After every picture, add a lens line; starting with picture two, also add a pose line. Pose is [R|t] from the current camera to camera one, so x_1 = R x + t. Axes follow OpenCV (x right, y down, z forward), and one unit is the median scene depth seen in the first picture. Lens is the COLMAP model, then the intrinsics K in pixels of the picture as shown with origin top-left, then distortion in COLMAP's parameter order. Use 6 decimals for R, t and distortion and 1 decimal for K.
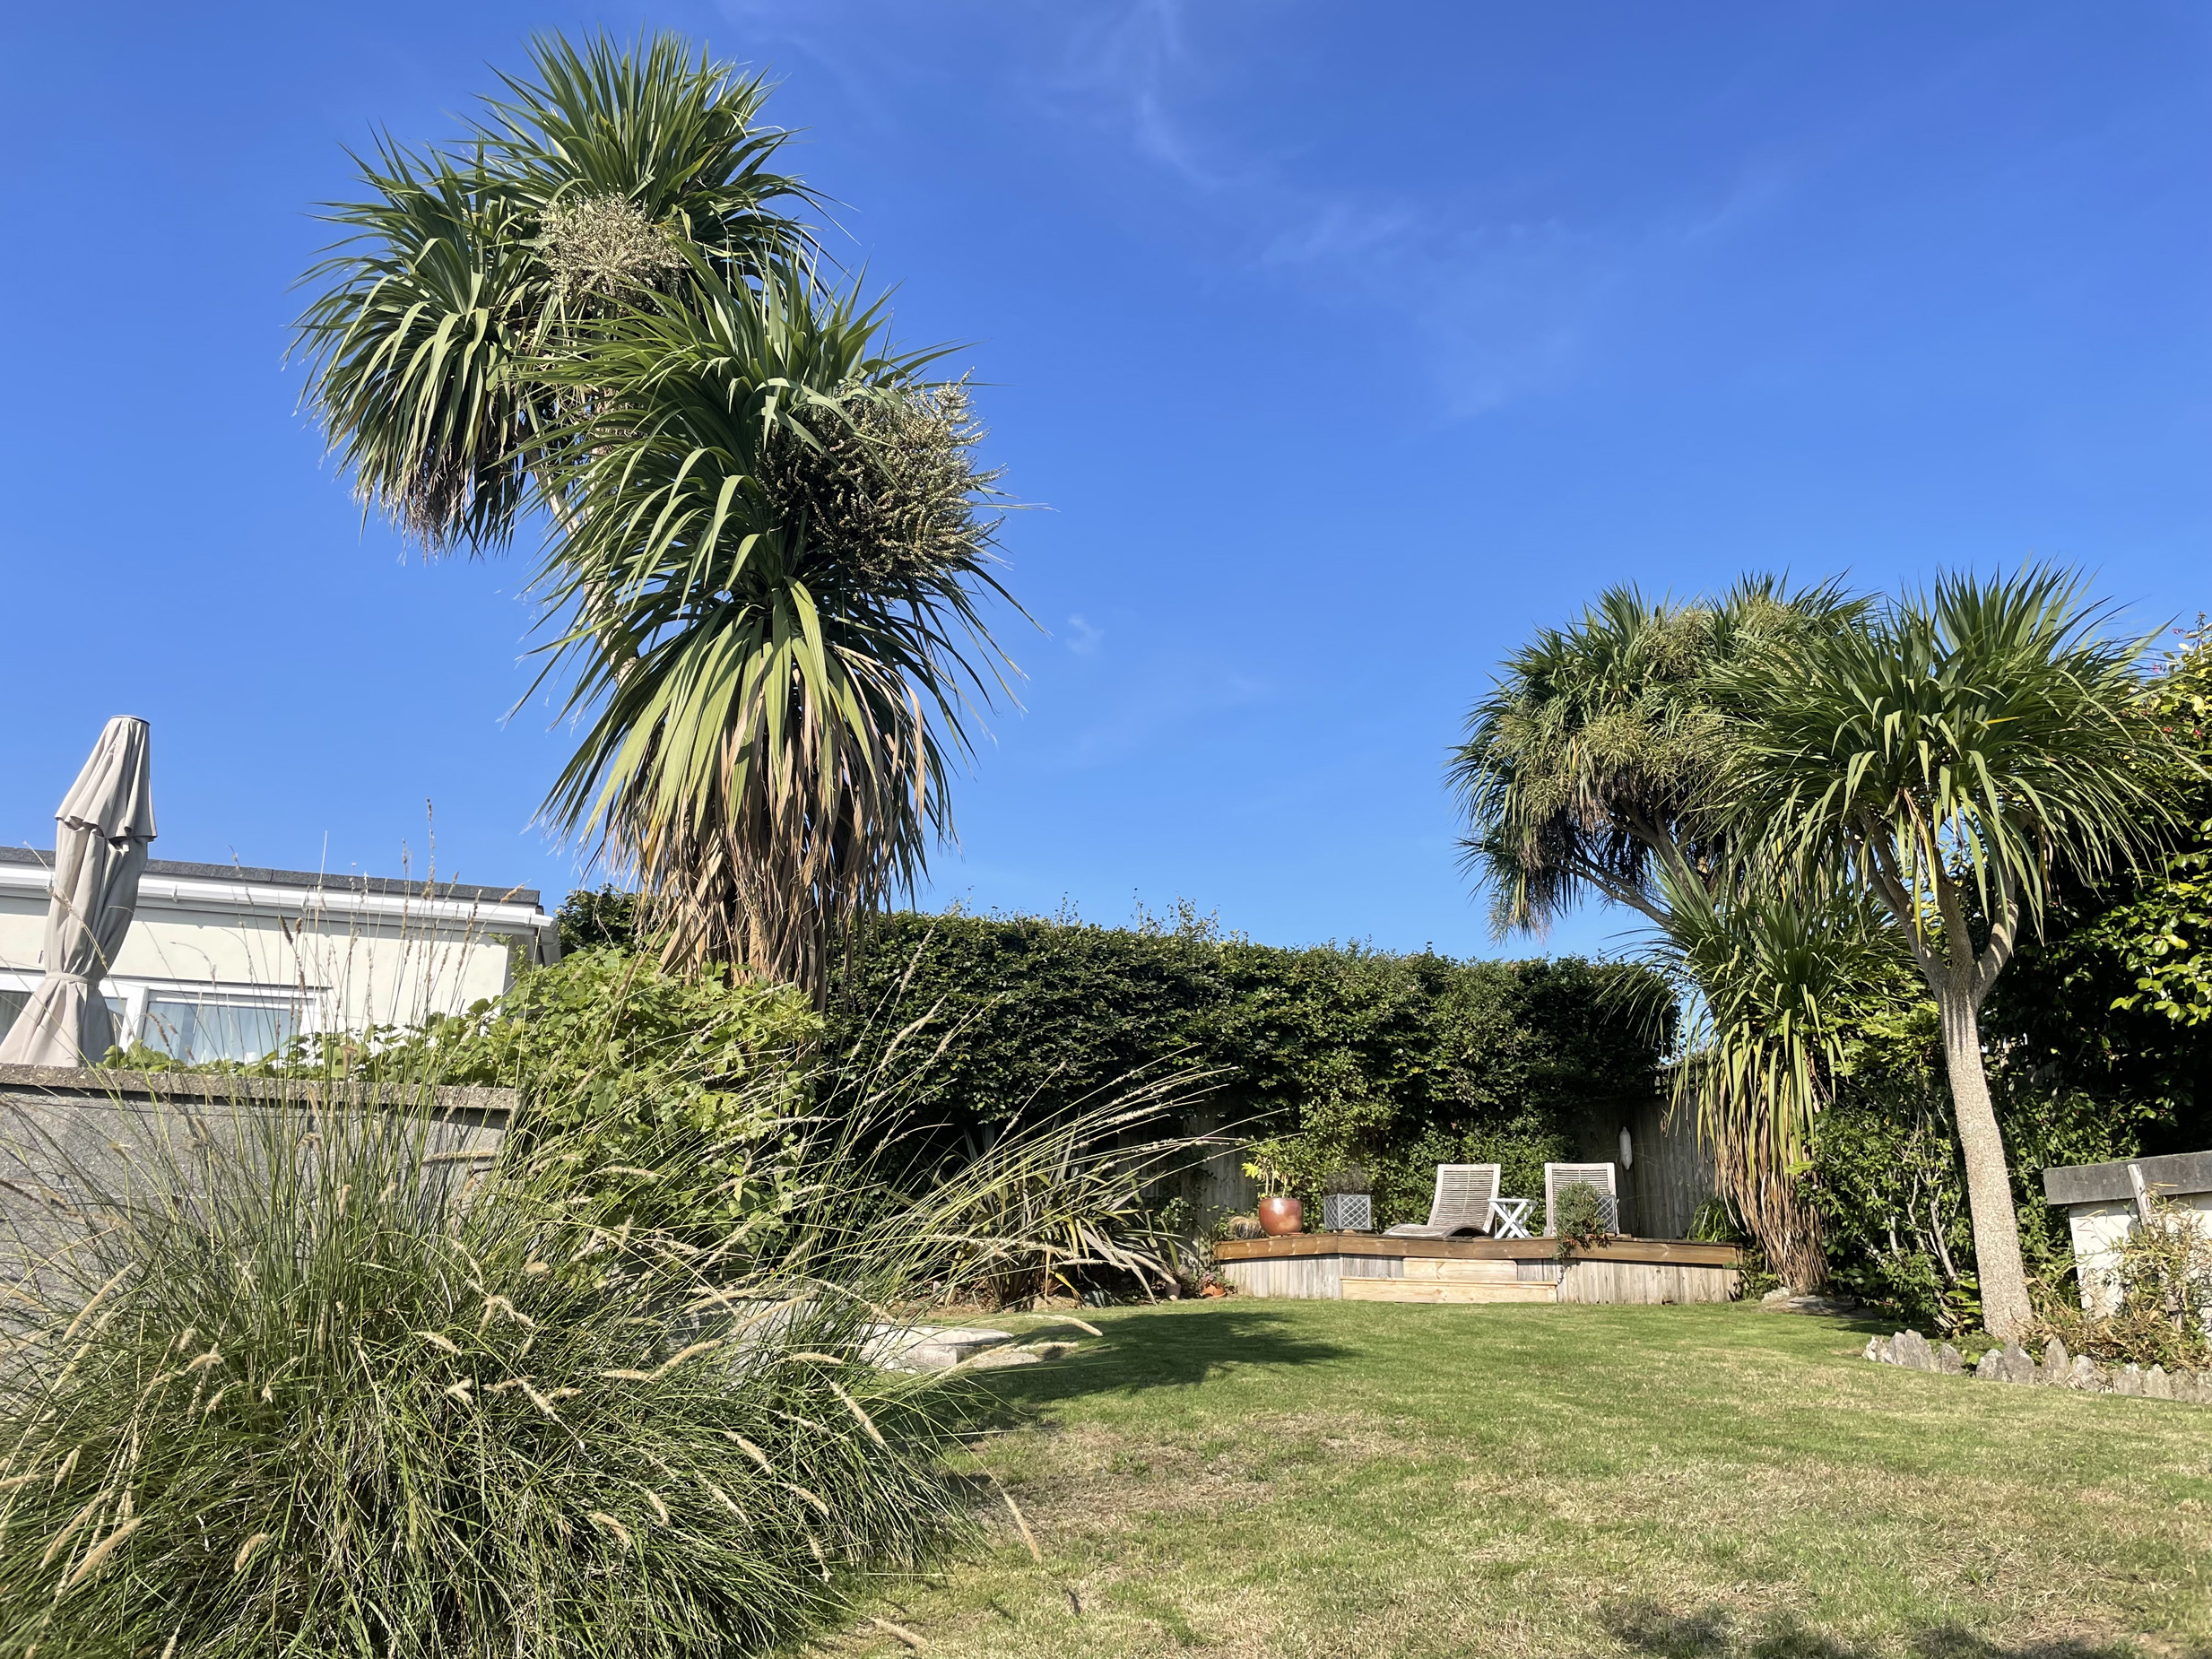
lens RADIAL K [[1671.9, 0, 1102.8], [0, 1671.9, 840.6], [0, 0, 1]] dist [0.108460, -0.145648]
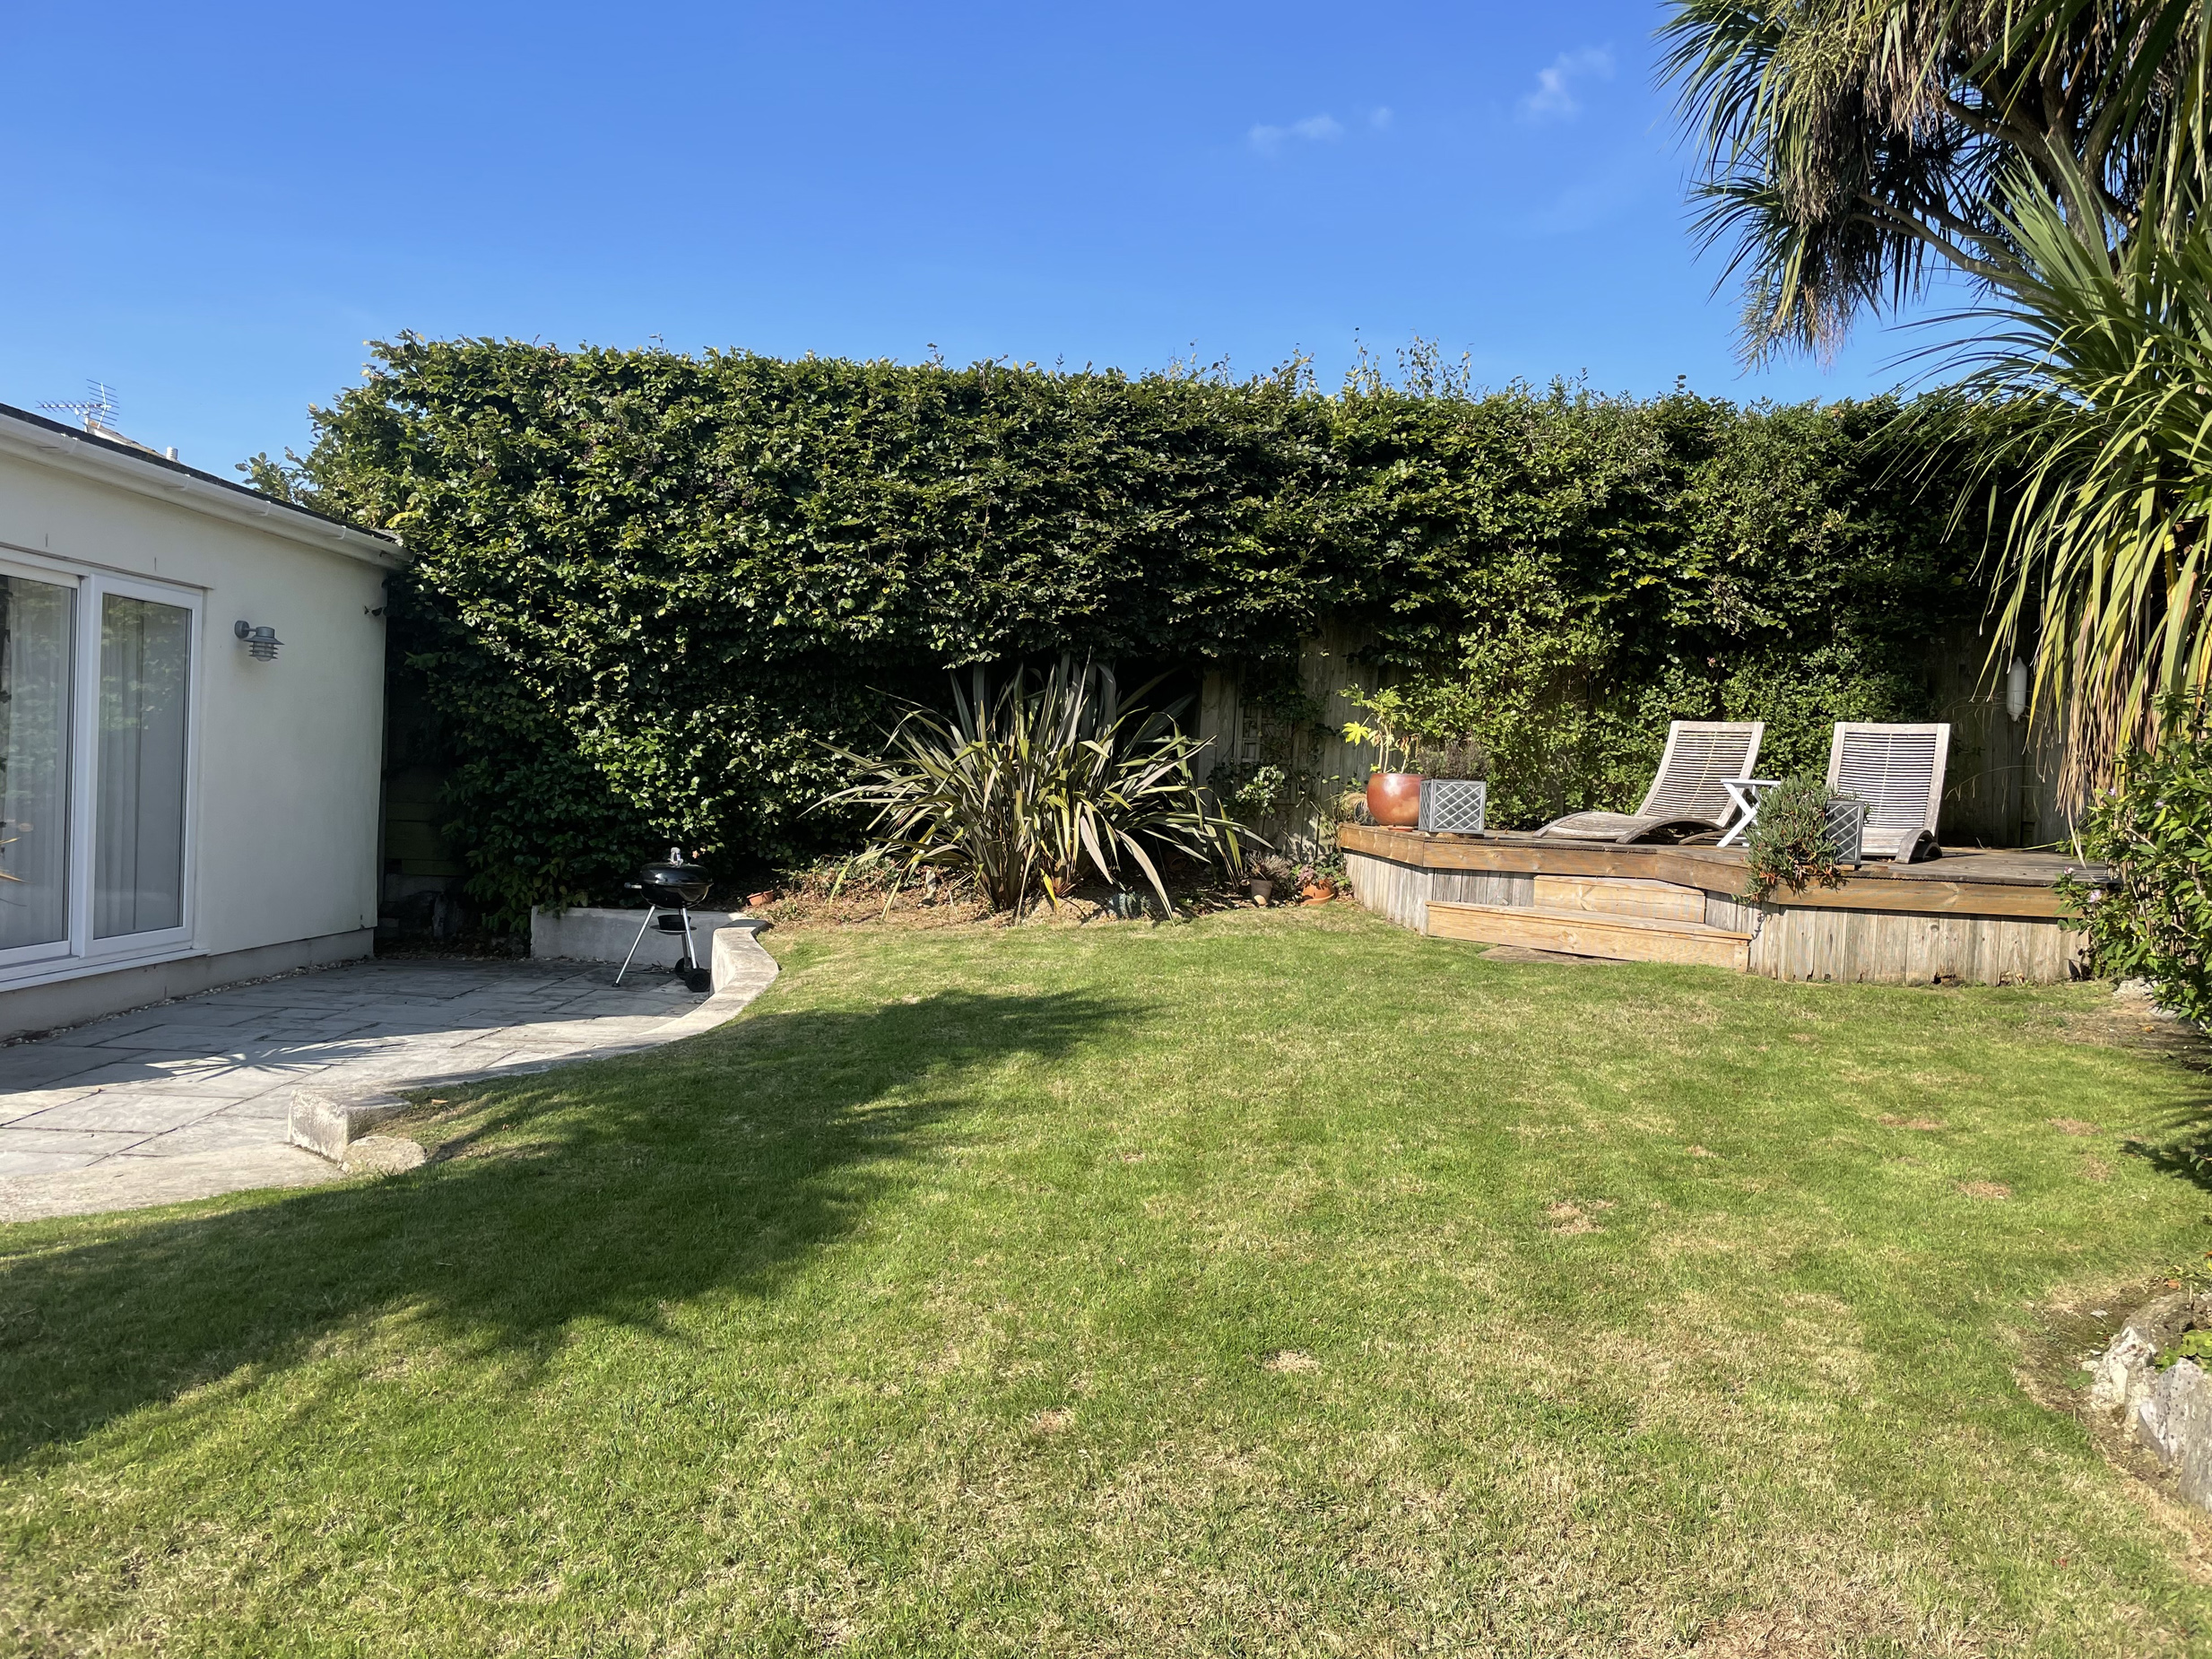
lens RADIAL K [[1671.9, 0, 1102.8], [0, 1671.9, 840.6], [0, 0, 1]] dist [0.108460, -0.145648]
pose [[0.962595, 0.032730, -0.268961, 0.166554], [0.047735, 0.956663, 0.287257, 0.034759], [0.266707, -0.289351, 0.919317, 0.314629]]
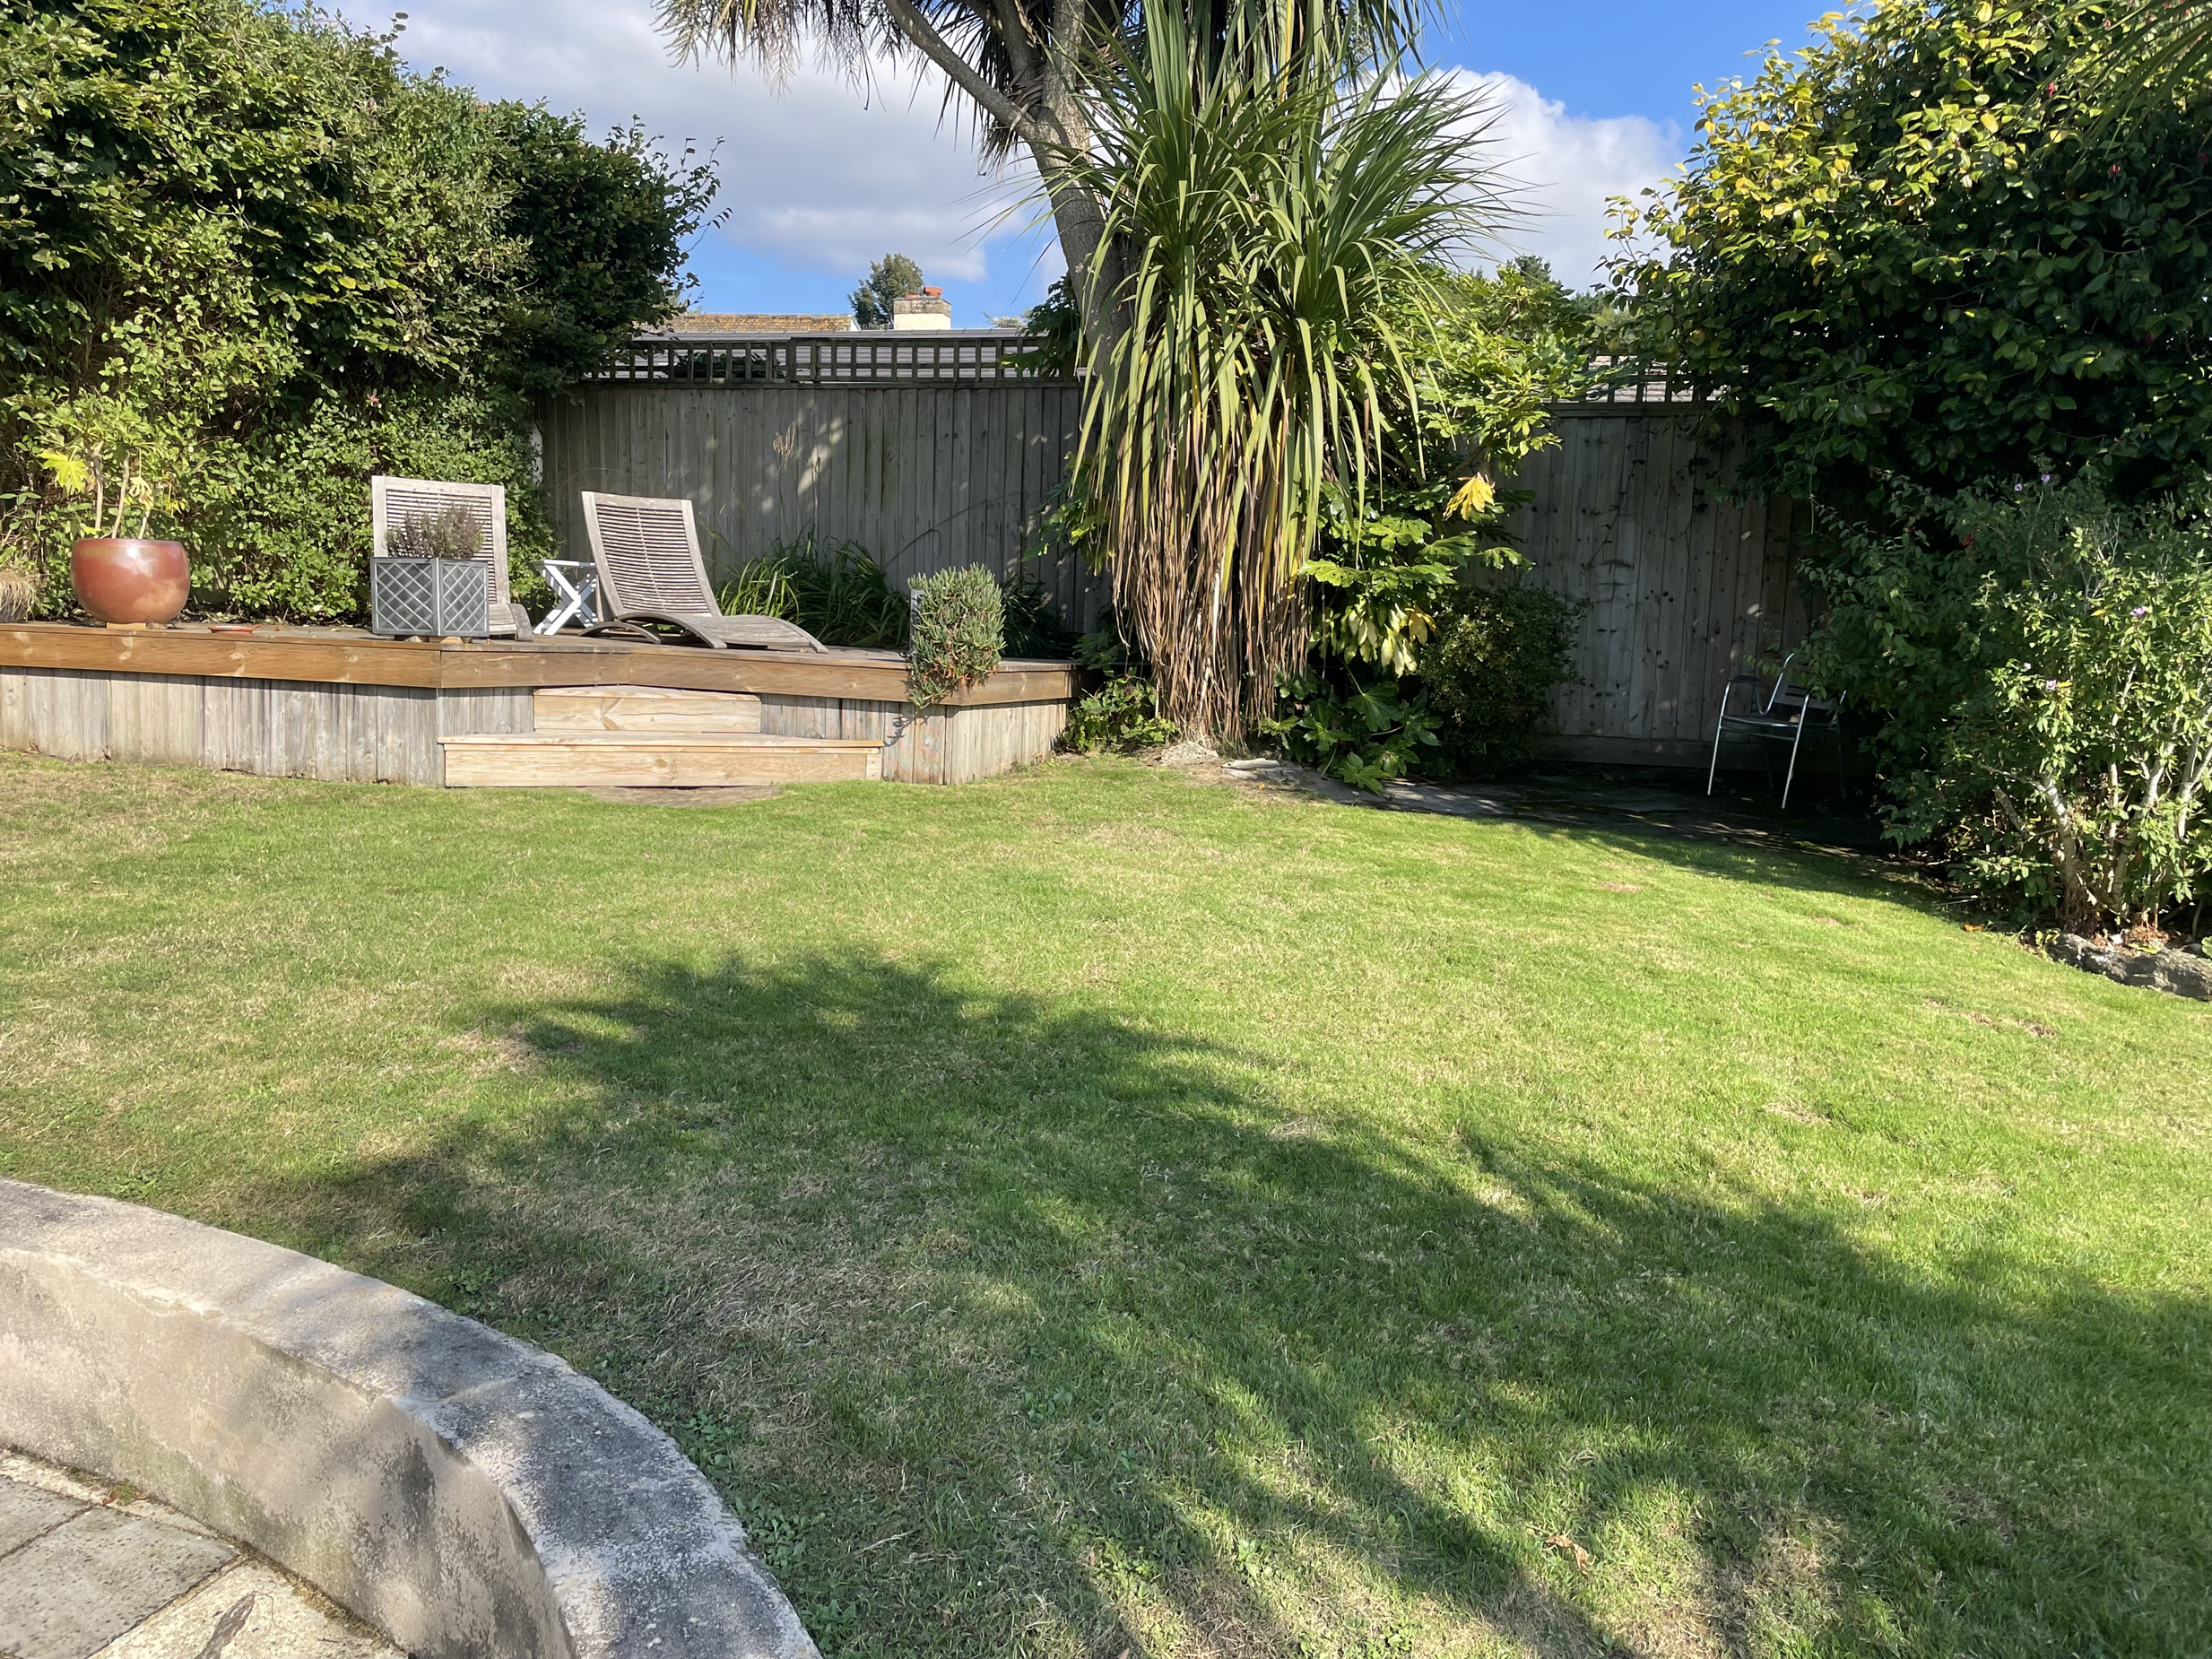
lens RADIAL K [[1671.9, 0, 1102.8], [0, 1671.9, 840.6], [0, 0, 1]] dist [0.108460, -0.145648]
pose [[0.568165, -0.103614, 0.816366, -0.115375], [-0.243178, 0.926597, 0.286848, 0.093075], [-0.786164, -0.361499, 0.501263, 0.528125]]
